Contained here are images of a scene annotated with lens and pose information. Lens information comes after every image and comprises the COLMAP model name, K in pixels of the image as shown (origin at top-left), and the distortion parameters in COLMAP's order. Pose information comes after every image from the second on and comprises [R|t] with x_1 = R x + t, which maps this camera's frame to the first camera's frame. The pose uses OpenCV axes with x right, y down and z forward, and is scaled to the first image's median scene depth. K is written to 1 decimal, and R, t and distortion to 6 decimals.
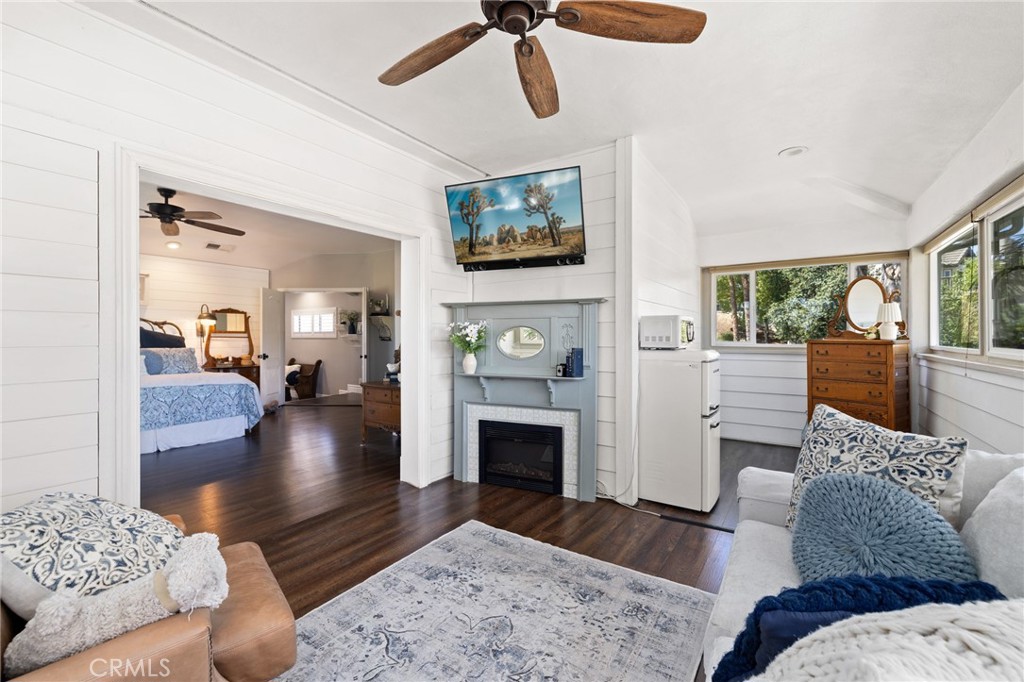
lens RADIAL K [[429.0, 0, 512.0], [0, 429.0, 335.9], [0, 0, 1]] dist [-0.002212, 0.000107]
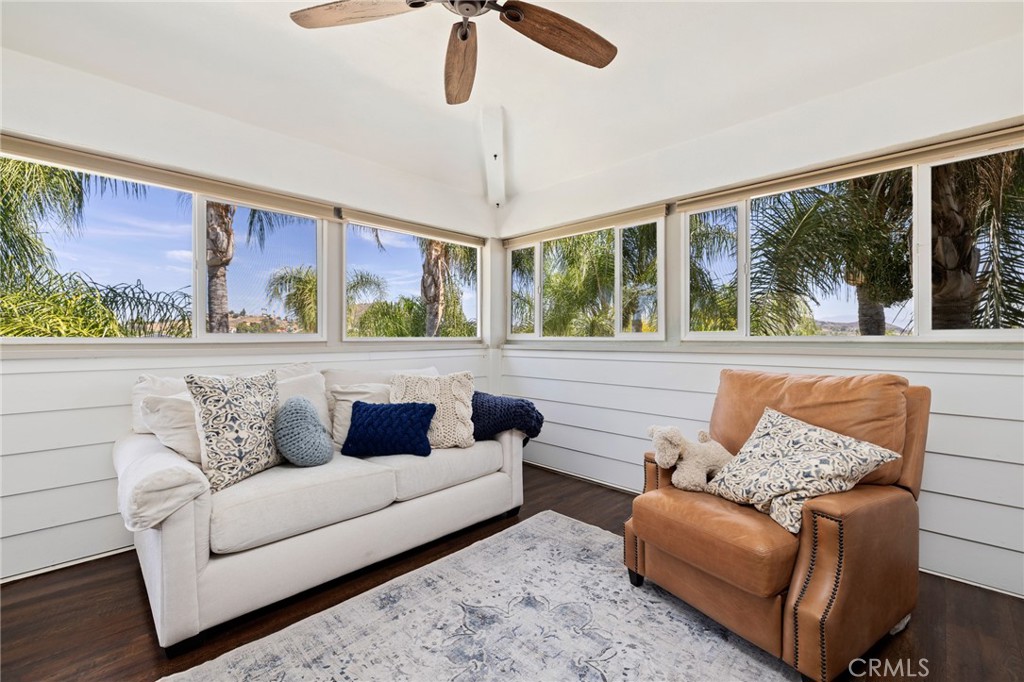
lens RADIAL K [[429.0, 0, 511.6], [0, 429.0, 339.8], [0, 0, 1]] dist [-0.002212, 0.000107]
pose [[-0.980423, -0.001523, 0.196897, -0.283825], [-0.000049, 0.999972, 0.007491, 0.063060], [-0.196902, 0.007334, -0.980396, 1.891098]]
